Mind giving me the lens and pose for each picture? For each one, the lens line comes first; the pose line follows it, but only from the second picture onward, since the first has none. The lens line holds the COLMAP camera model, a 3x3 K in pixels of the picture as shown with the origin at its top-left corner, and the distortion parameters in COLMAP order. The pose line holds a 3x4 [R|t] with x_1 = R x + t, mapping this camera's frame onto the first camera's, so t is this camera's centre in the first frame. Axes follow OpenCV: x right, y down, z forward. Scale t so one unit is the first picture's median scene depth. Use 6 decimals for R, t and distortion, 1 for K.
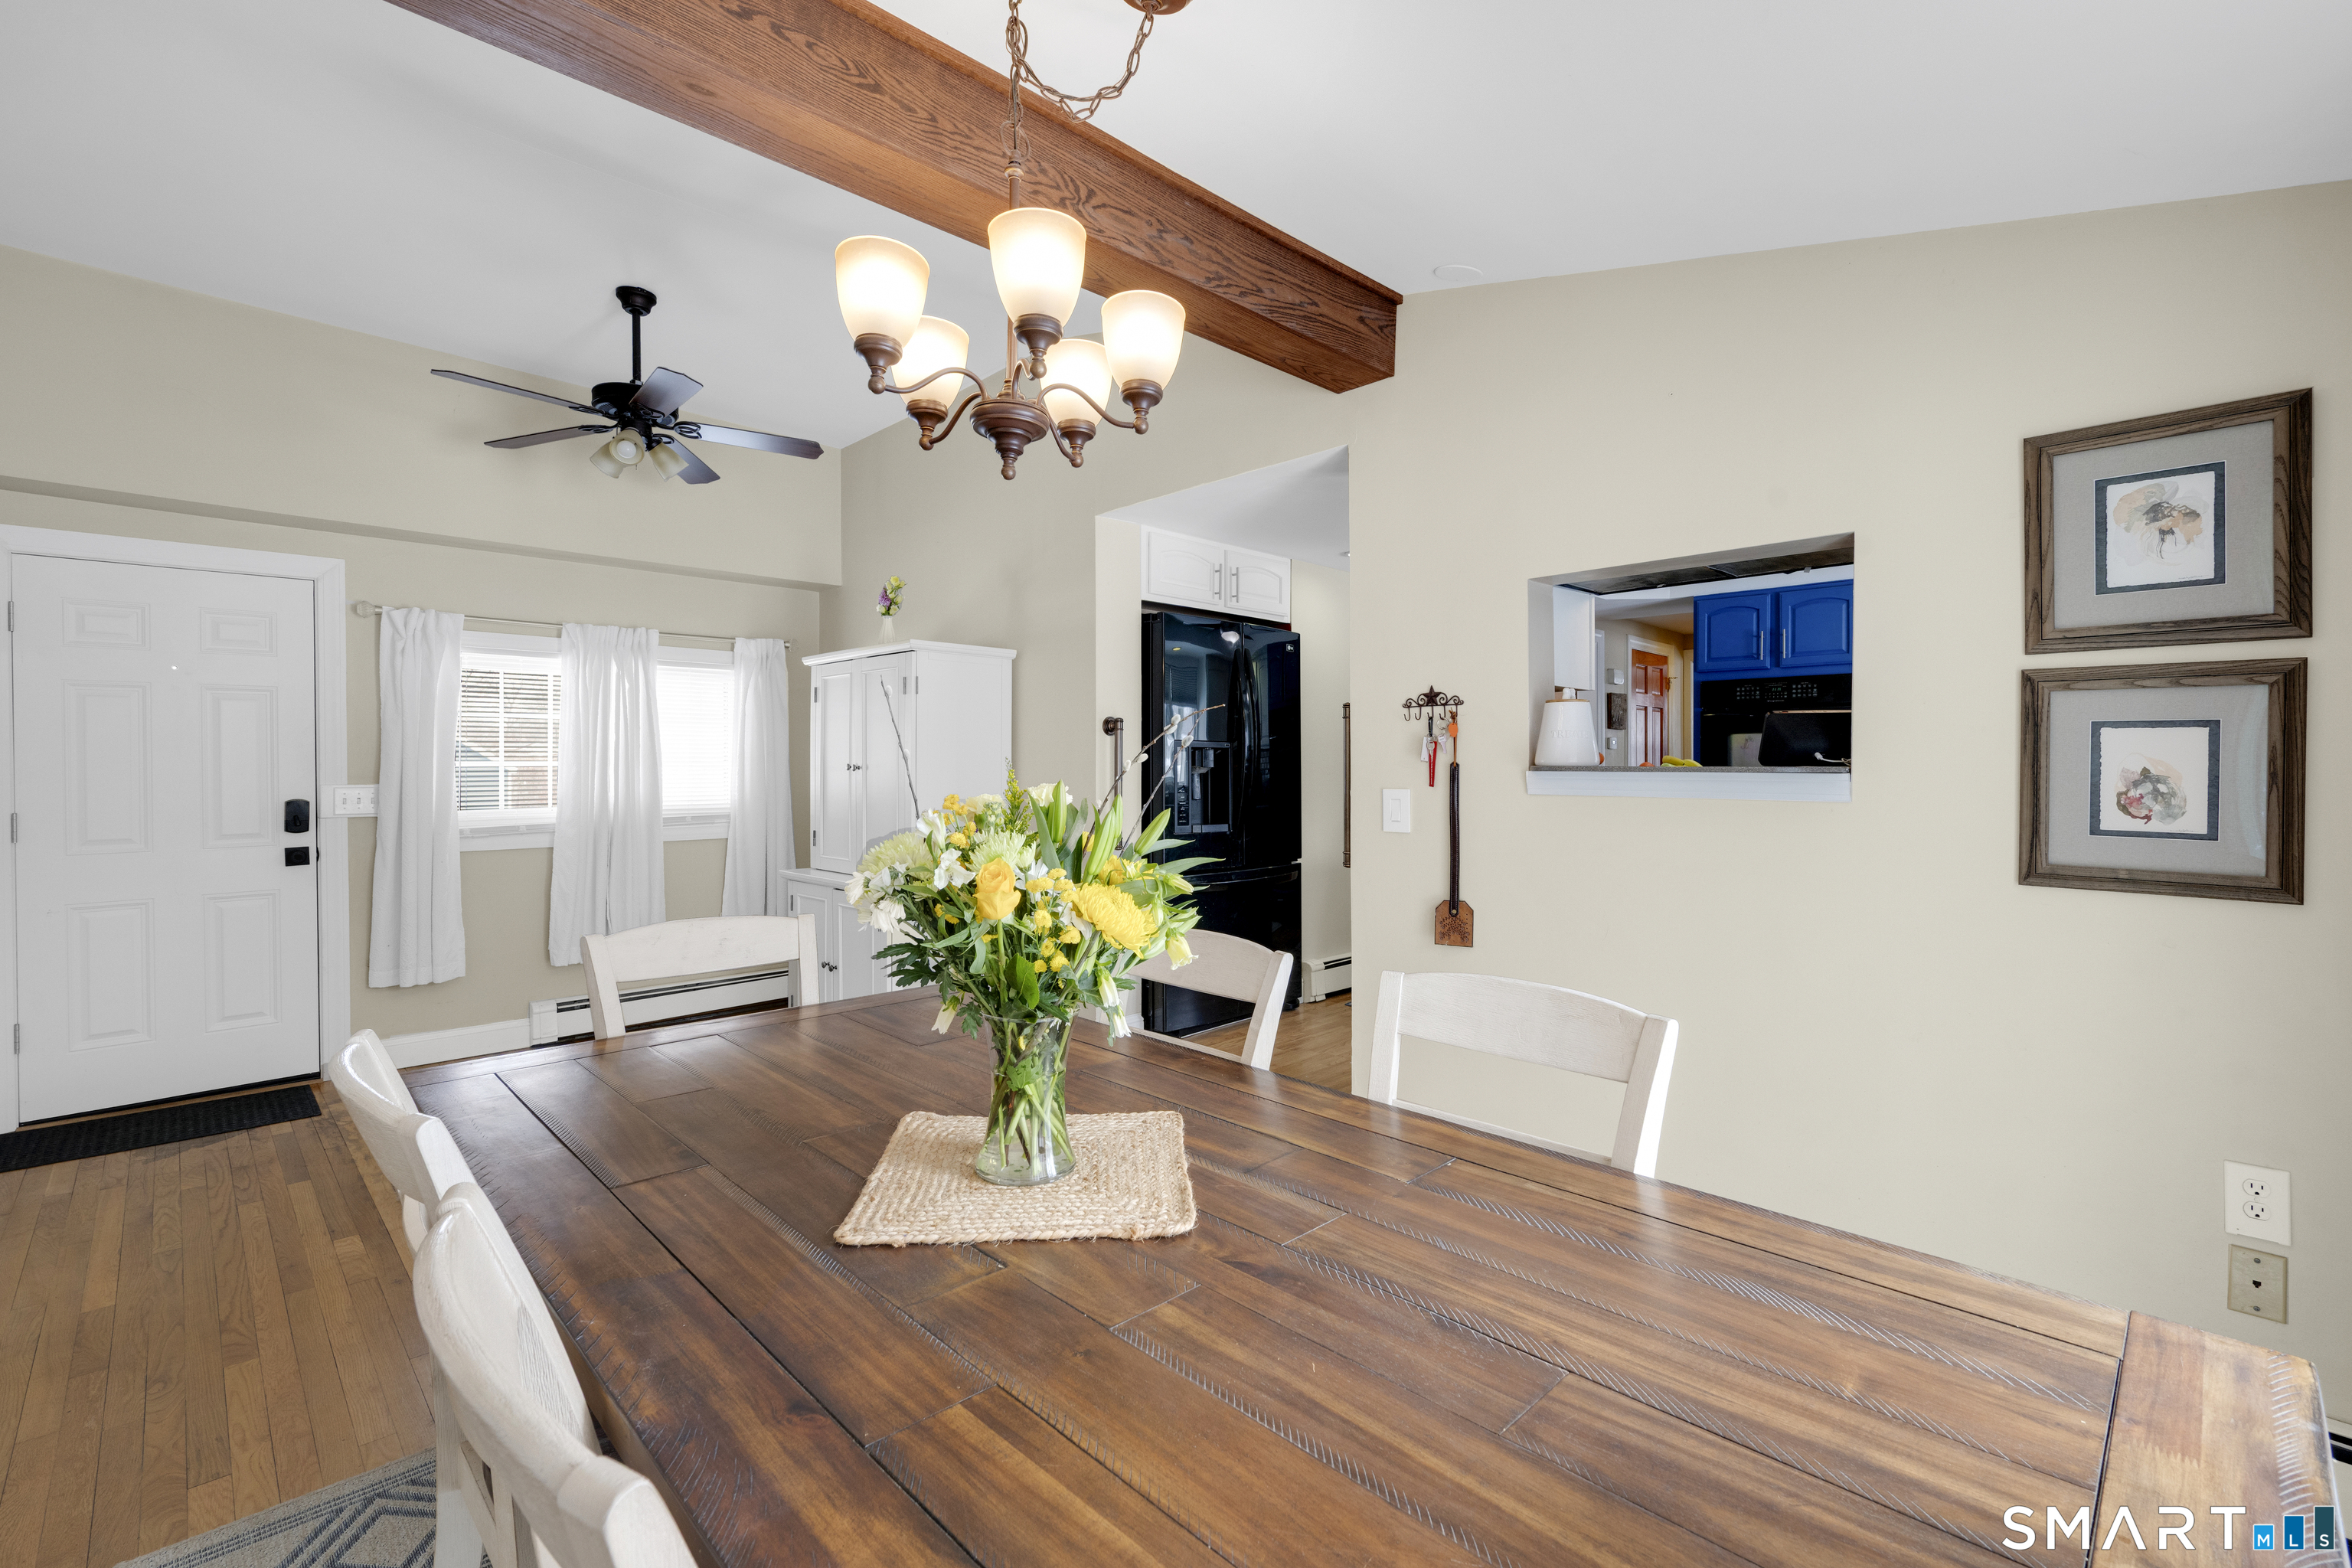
lens RADIAL K [[1012.5, 0, 1190.7], [0, 1012.5, 760.9], [0, 0, 1]] dist [-0.001689, 0.000107]
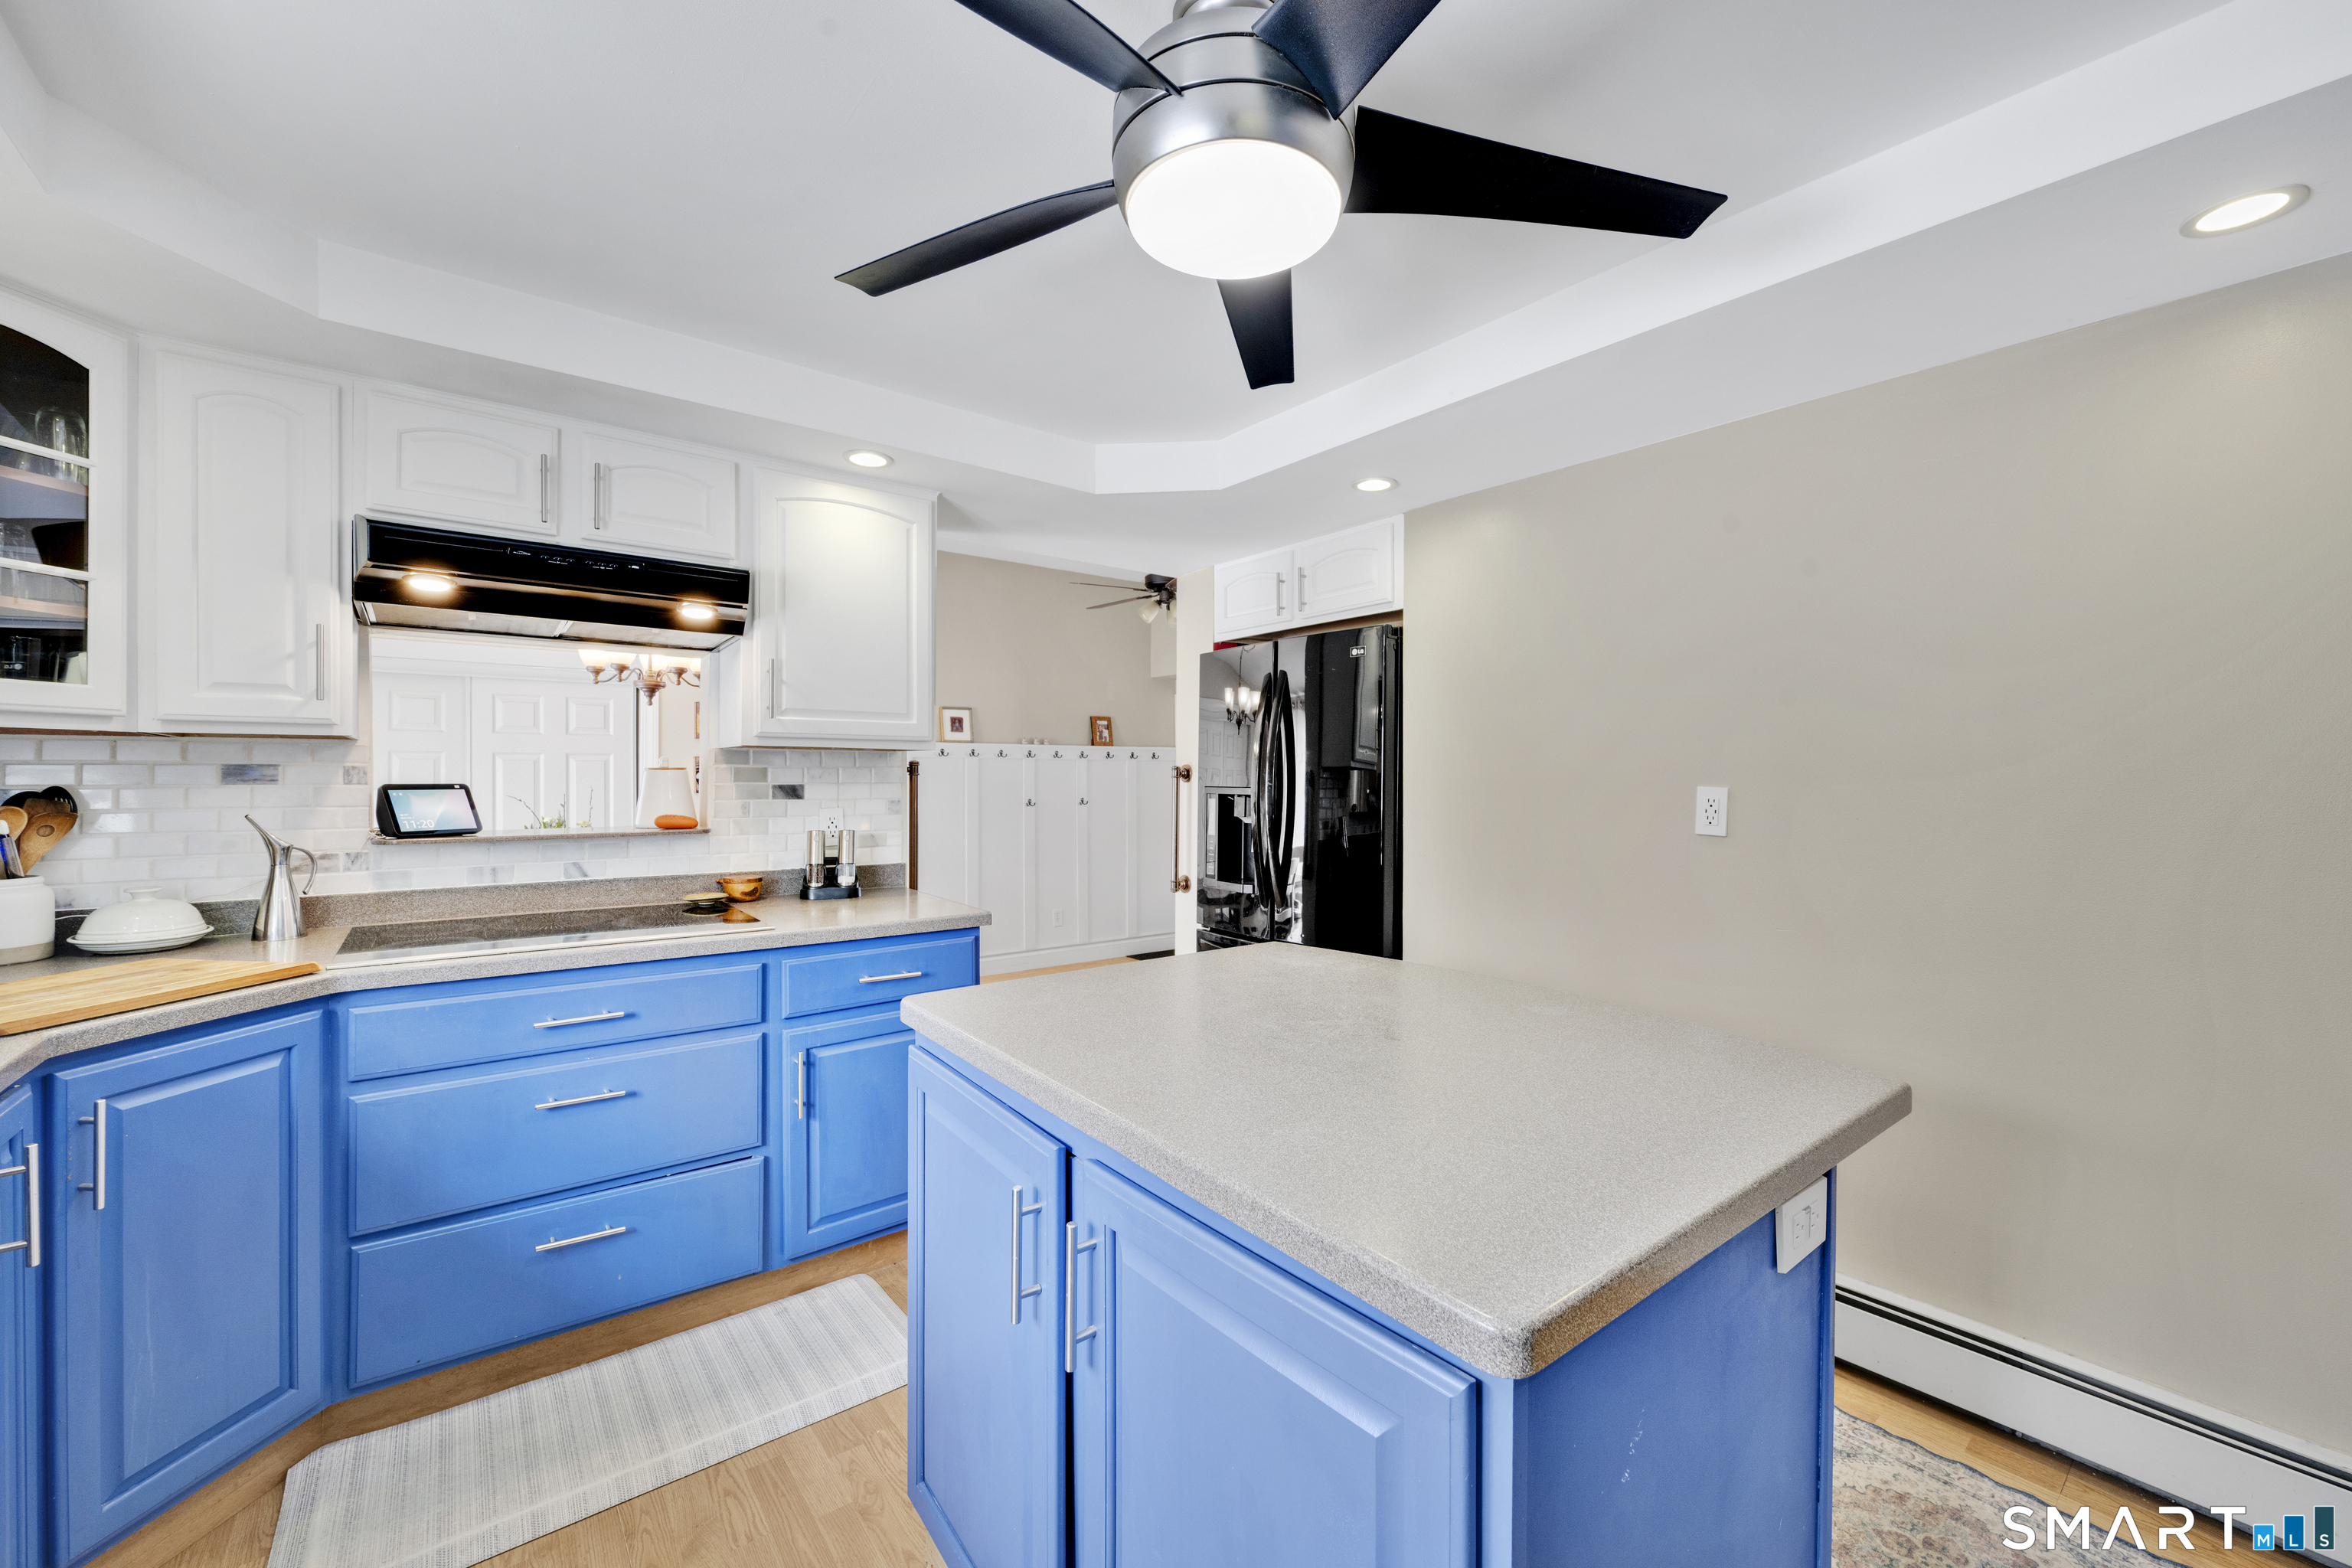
lens RADIAL K [[919.8, 0, 1176.0], [0, 919.8, 784.0], [0, 0, 1]] dist [0.001167, 0.000061]
pose [[-0.120821, 0.005088, -0.992661, 1.311537], [0.007713, 0.999961, 0.004187, -0.042225], [0.992644, -0.007151, -0.120856, 1.679301]]
